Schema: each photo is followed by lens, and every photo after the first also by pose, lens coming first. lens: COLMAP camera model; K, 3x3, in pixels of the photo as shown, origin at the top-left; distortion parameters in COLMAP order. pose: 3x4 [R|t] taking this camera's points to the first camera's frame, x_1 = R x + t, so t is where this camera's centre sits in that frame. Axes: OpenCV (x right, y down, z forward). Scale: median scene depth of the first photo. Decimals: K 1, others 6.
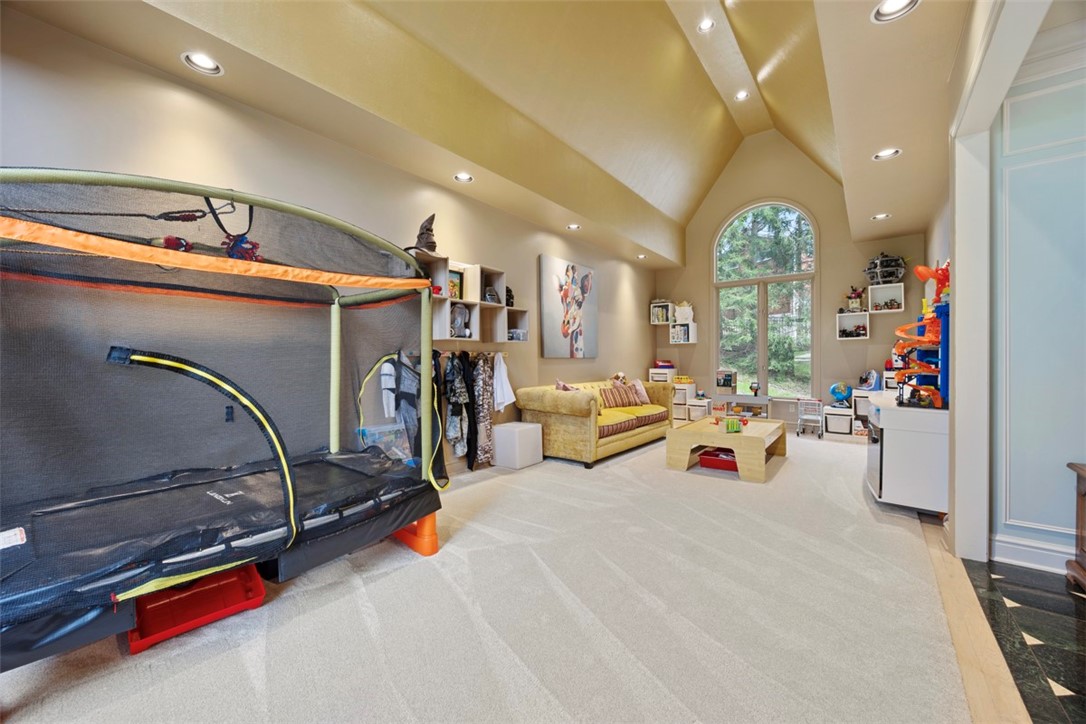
lens RADIAL K [[416.1, 0, 544.7], [0, 416.1, 361.0], [0, 0, 1]] dist [-0.002457, 0.000189]
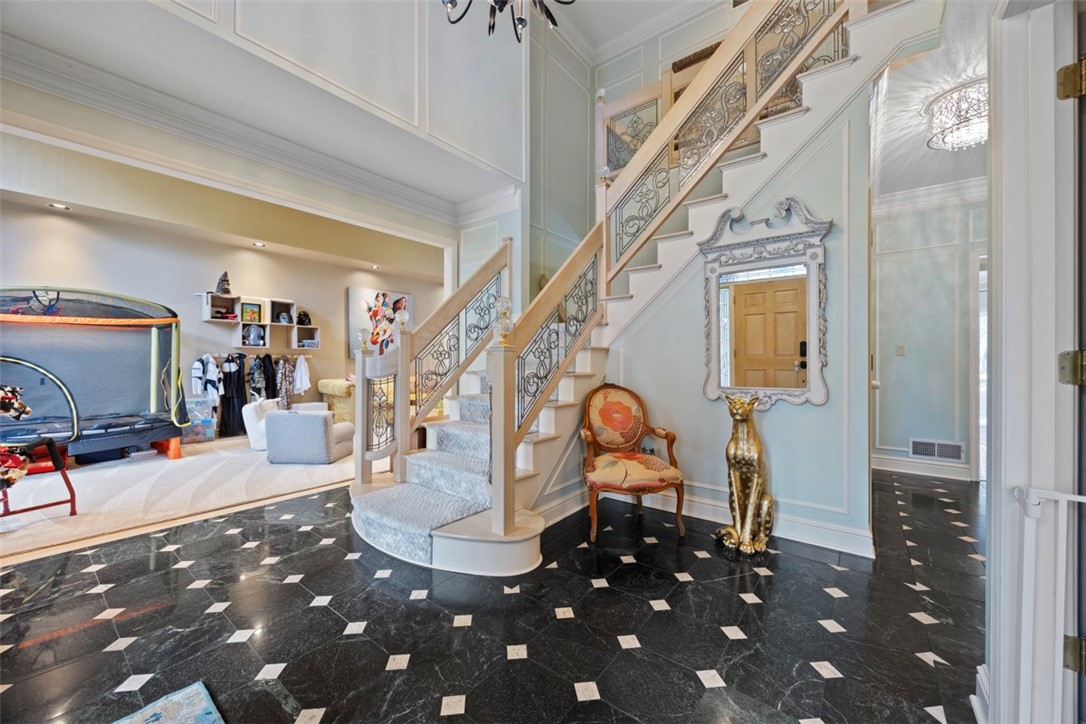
lens RADIAL K [[416.1, 0, 546.7], [0, 416.1, 360.9], [0, 0, 1]] dist [-0.002457, 0.000189]
pose [[0.999940, 0.004981, 0.009775, 0.671433], [-0.004953, 0.999984, -0.002868, -0.000148], [-0.009789, 0.002820, 0.999948, -0.447912]]
